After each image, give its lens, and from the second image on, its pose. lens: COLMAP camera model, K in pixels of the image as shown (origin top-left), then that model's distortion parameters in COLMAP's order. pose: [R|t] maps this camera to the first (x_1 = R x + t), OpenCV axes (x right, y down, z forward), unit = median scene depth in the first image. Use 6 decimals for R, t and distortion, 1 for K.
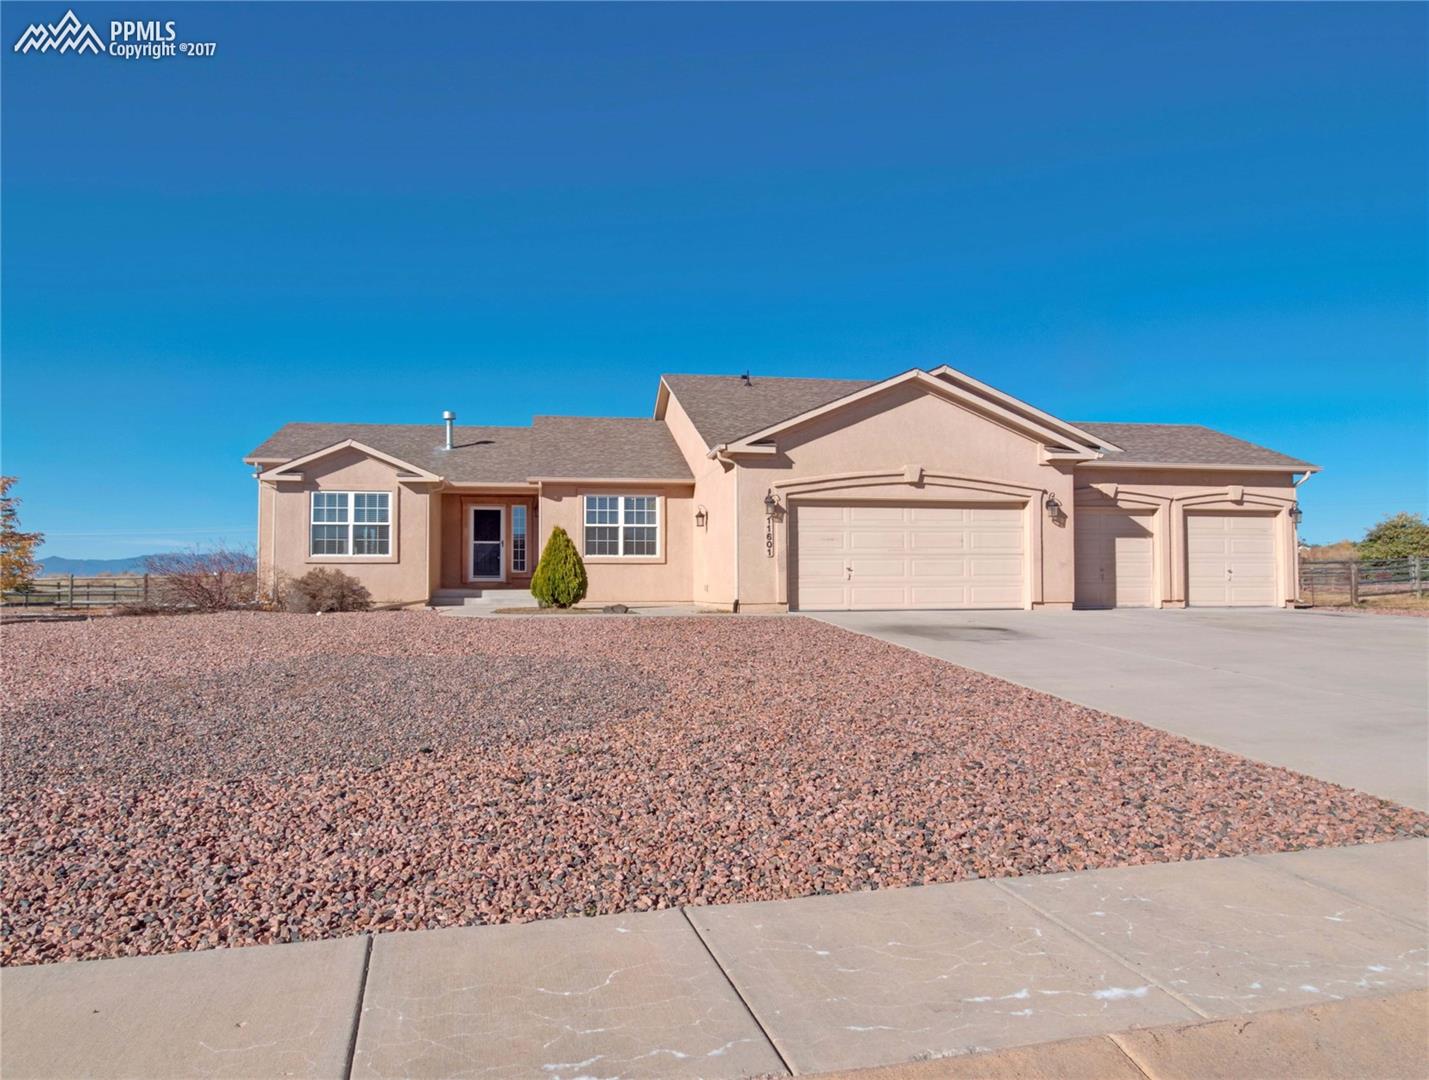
lens RADIAL K [[1054.4, 0, 714.5], [0, 1054.4, 540.0], [0, 0, 1]] dist [-0.004873, -0.000868]
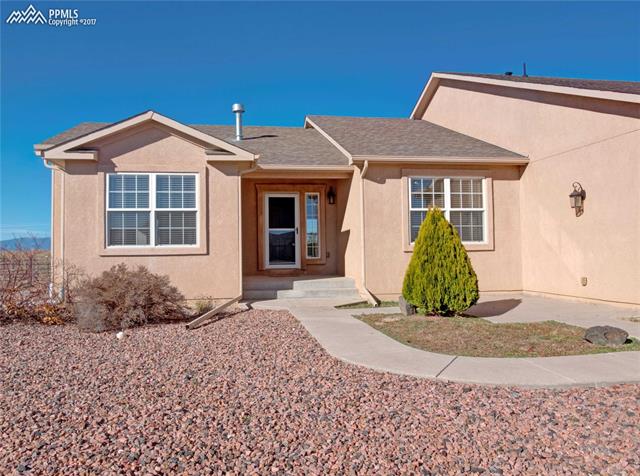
lens RADIAL K [[525.4, 0, 320.0], [0, 525.4, 238.0], [0, 0, 1]] dist [-0.005799, -0.001031]
pose [[0.999740, -0.010892, 0.020037, -0.223159], [0.010478, 0.999731, 0.020670, 0.000231], [-0.020257, -0.020454, 0.999586, 0.582693]]
